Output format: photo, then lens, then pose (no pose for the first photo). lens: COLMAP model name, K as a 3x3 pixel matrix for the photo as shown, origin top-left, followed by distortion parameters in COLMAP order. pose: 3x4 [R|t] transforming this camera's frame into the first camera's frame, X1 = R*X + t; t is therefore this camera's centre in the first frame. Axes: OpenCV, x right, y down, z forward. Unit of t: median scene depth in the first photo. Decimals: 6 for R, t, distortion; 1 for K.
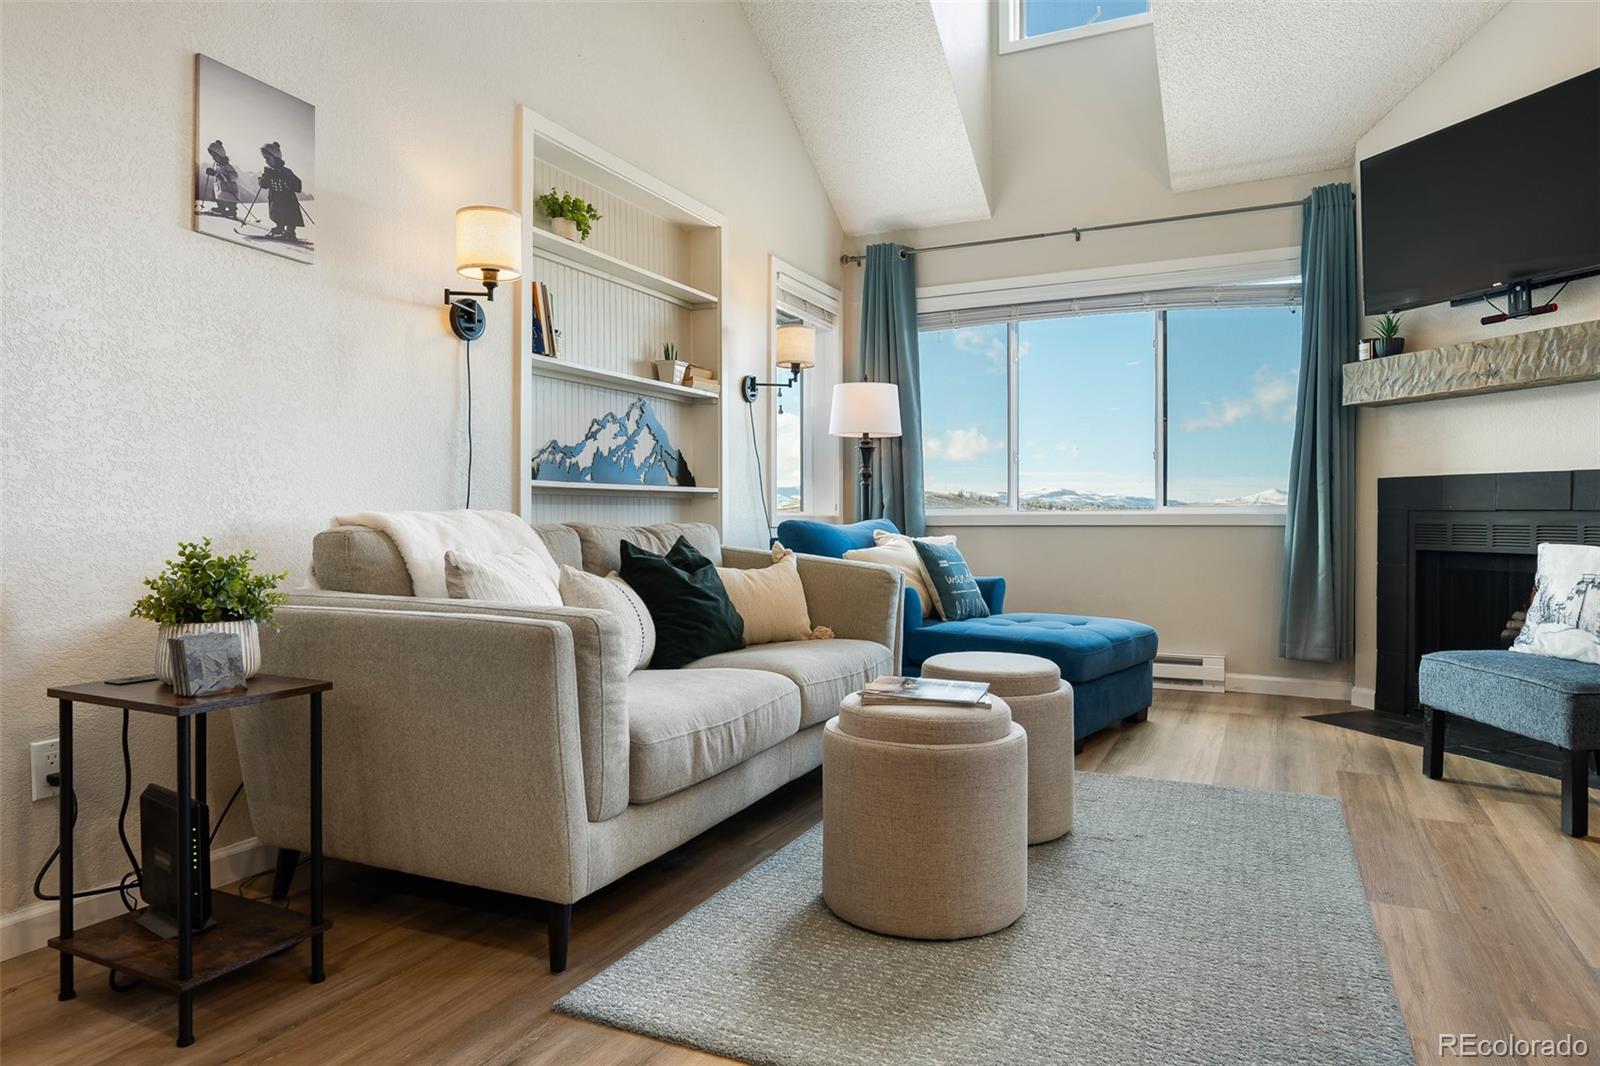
lens RADIAL K [[964.1, 0, 805.9], [0, 964.1, 523.3], [0, 0, 1]] dist [0.000797, -0.004172]
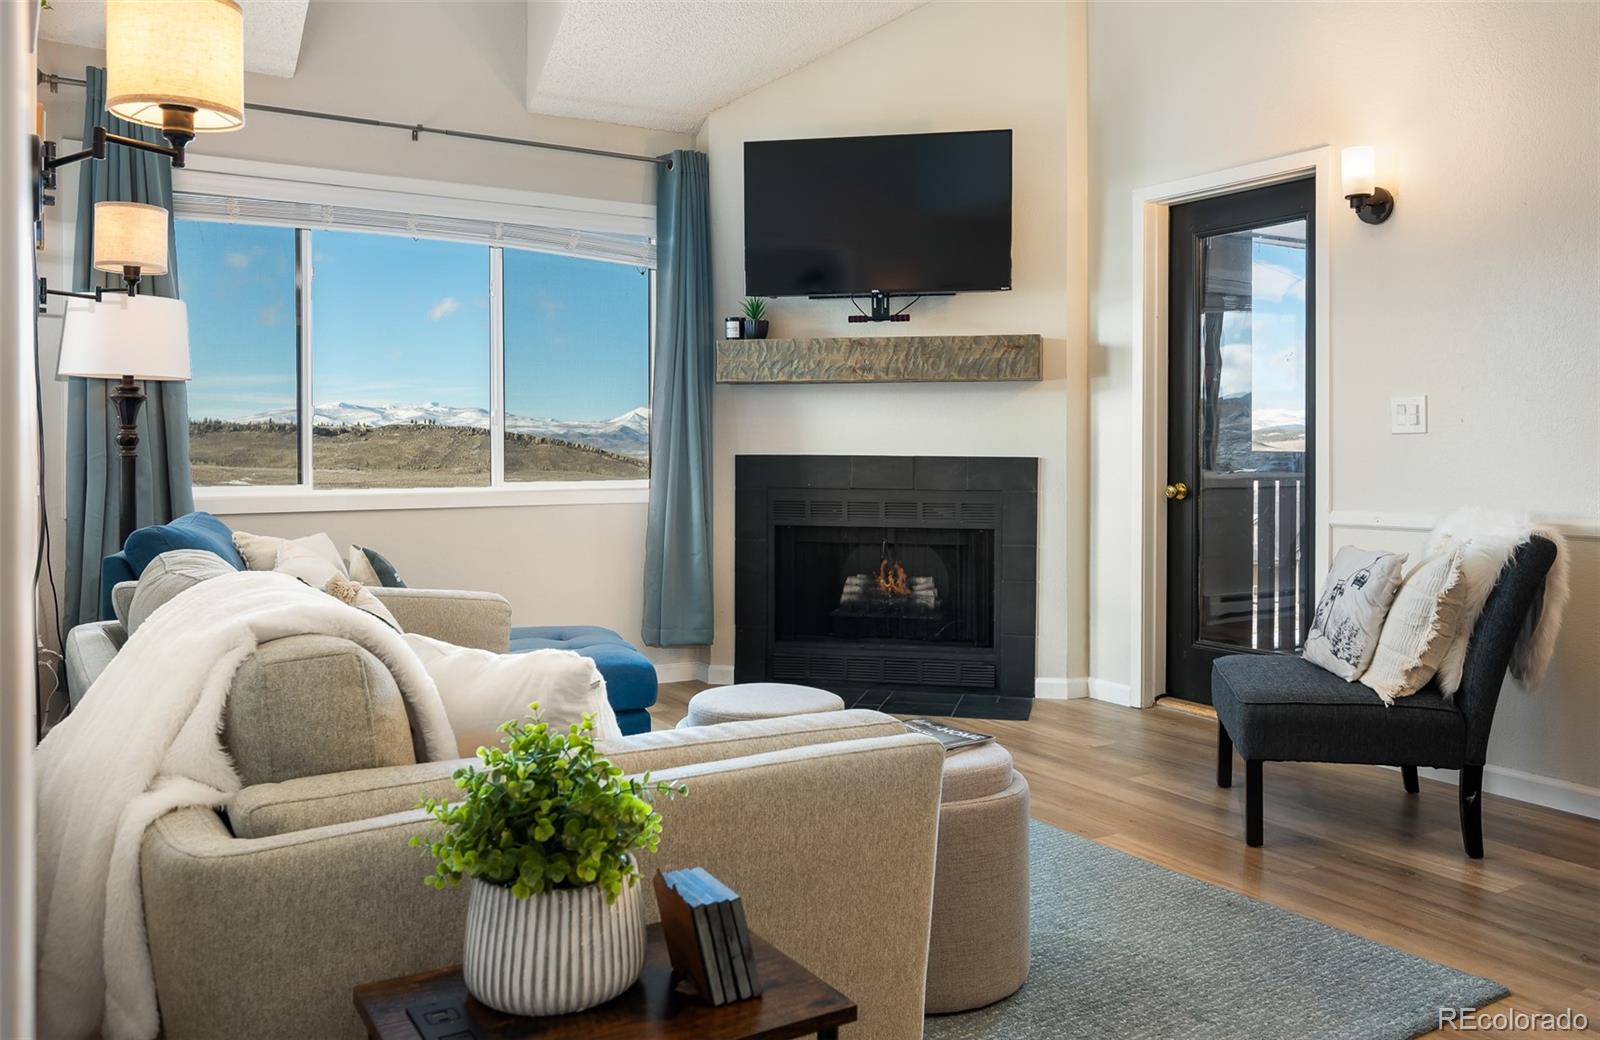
lens RADIAL K [[1249.9, 0, 835.3], [0, 1249.9, 447.5], [0, 0, 1]] dist [0.009081, -0.004713]
pose [[0.524225, 0.000828, 0.851579, -0.605438], [0.005877, 0.999972, -0.004590, -0.062521], [-0.851559, 0.007411, 0.524206, 0.292833]]
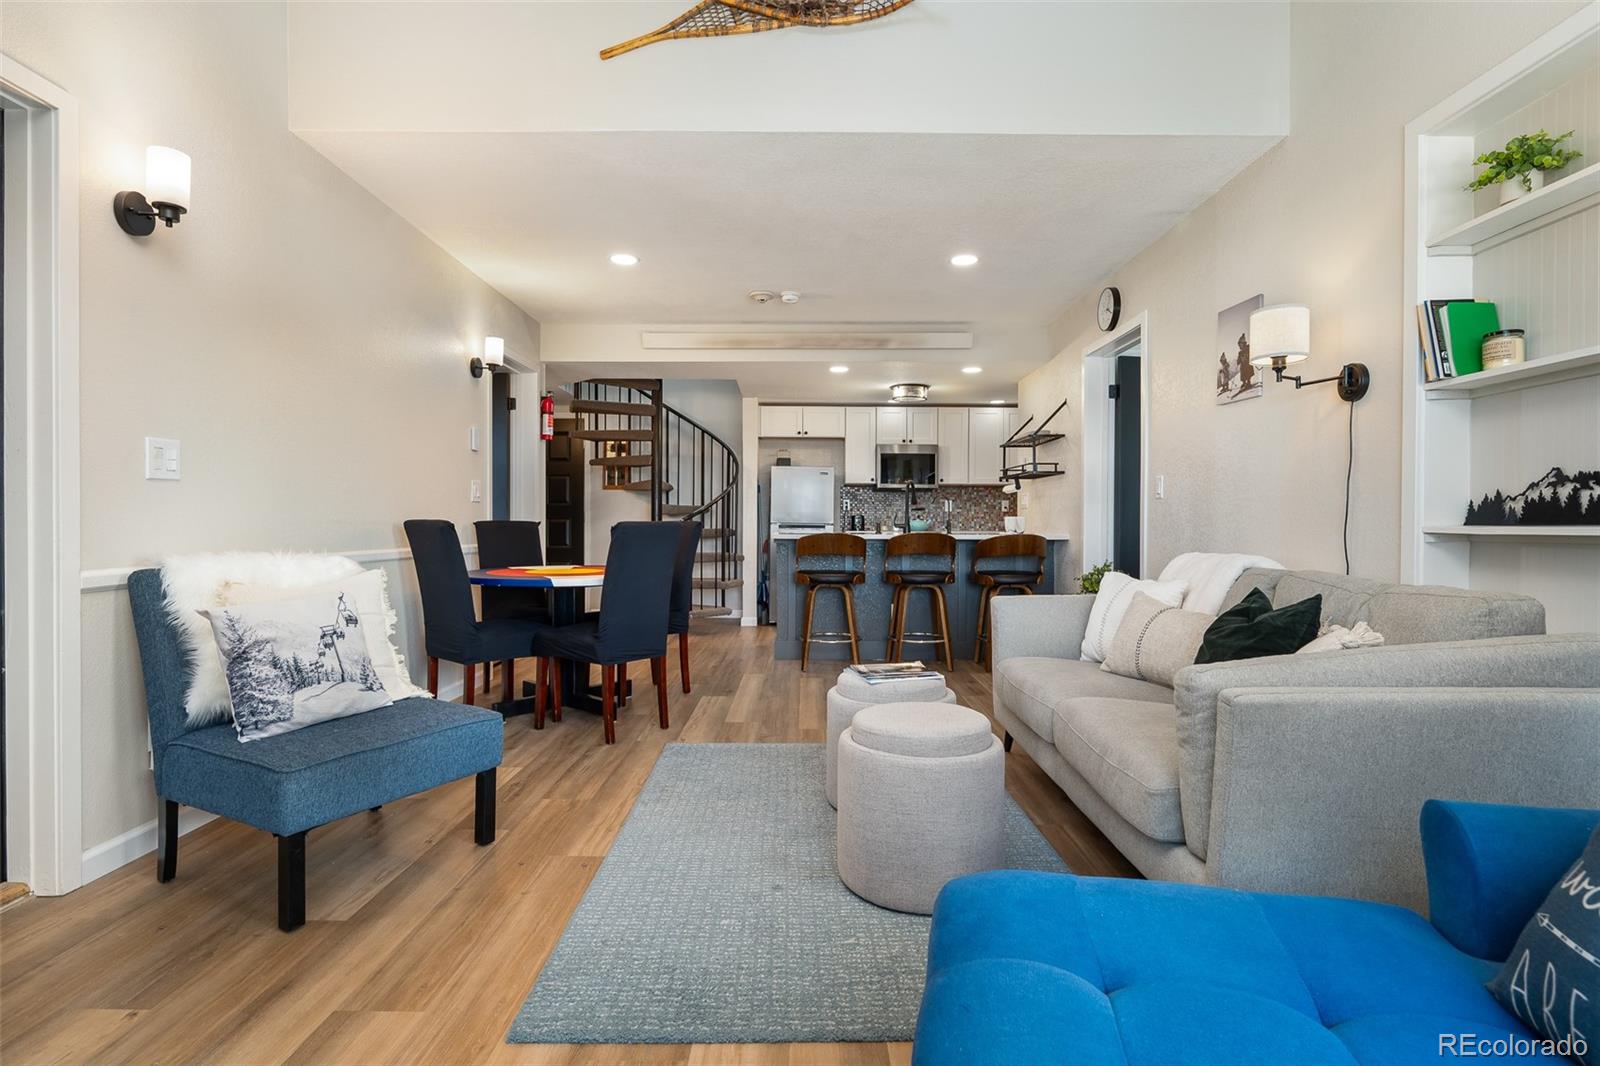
lens RADIAL K [[802.8, 0, 810.6], [0, 802.8, 527.0], [0, 0, 1]] dist [0.006393, -0.000378]
pose [[-0.894508, -0.002041, -0.447047, 0.548385], [-0.007278, 0.999924, 0.009999, -0.047485], [0.446992, 0.012198, -0.894455, 1.397489]]
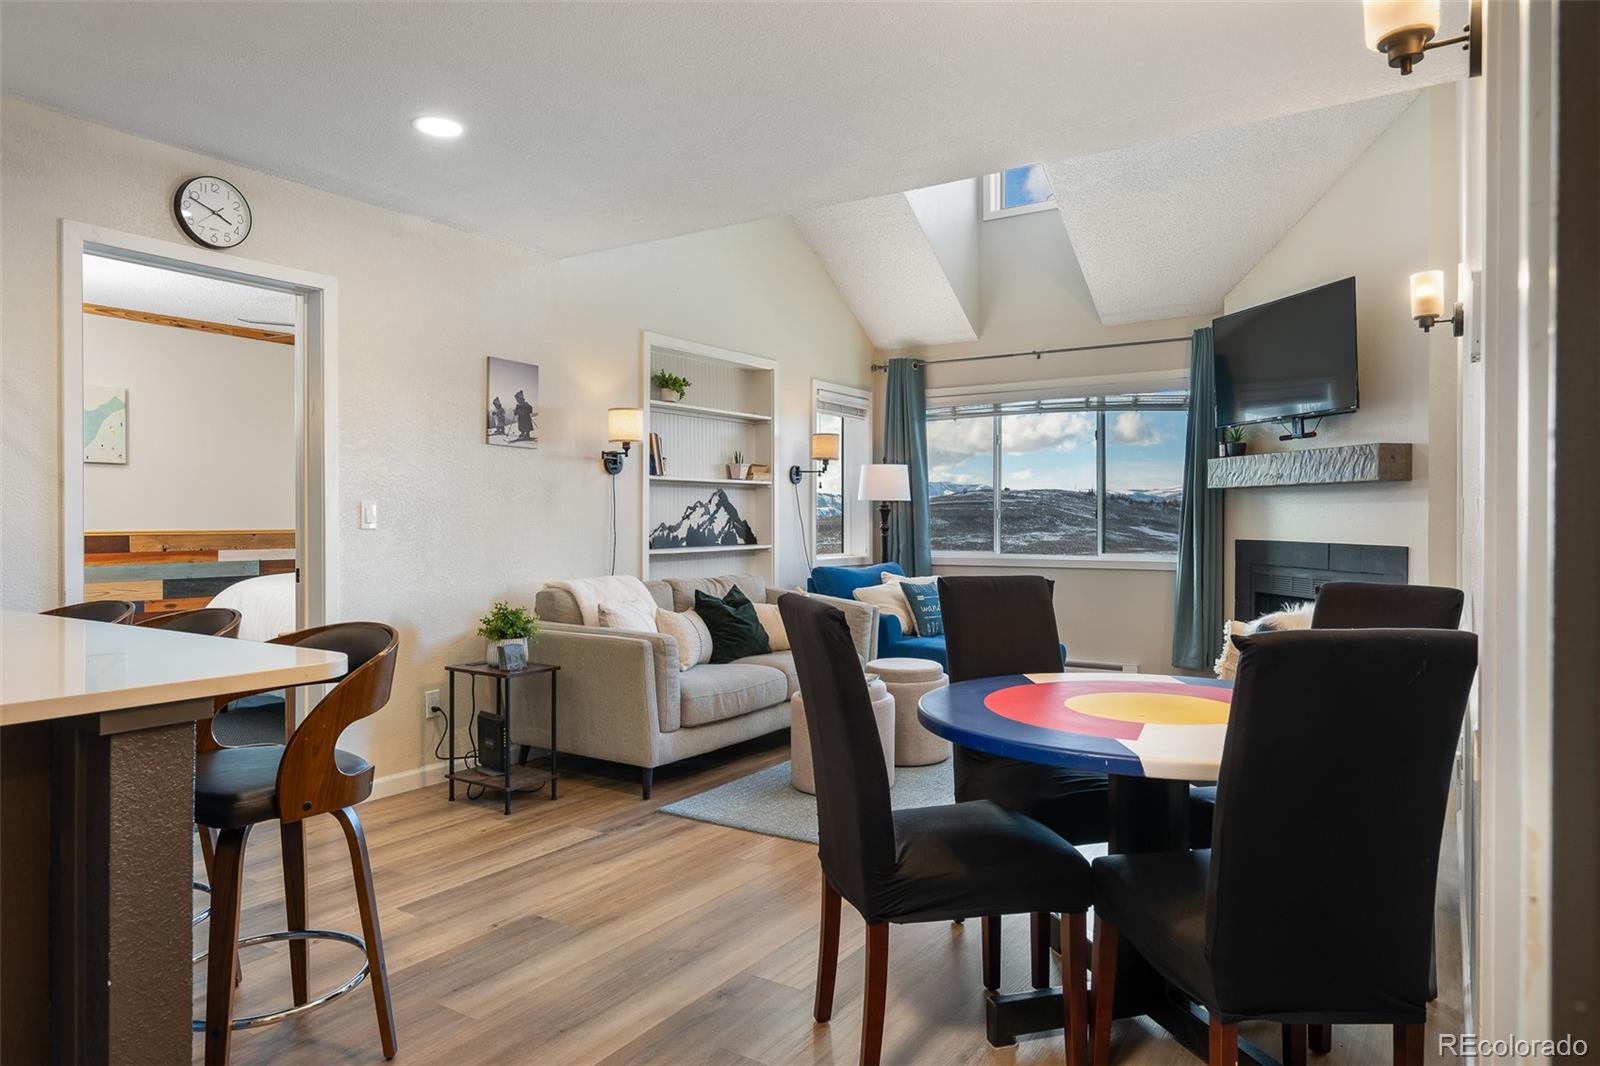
lens RADIAL K [[964.1, 0, 790.7], [0, 964.1, 518.6], [0, 0, 1]] dist [0.000797, -0.004172]
pose [[0.990732, -0.001533, -0.135822, 0.185926], [0.000526, 0.999972, -0.007456, -0.087698], [0.135829, 0.007316, 0.990705, -0.624543]]
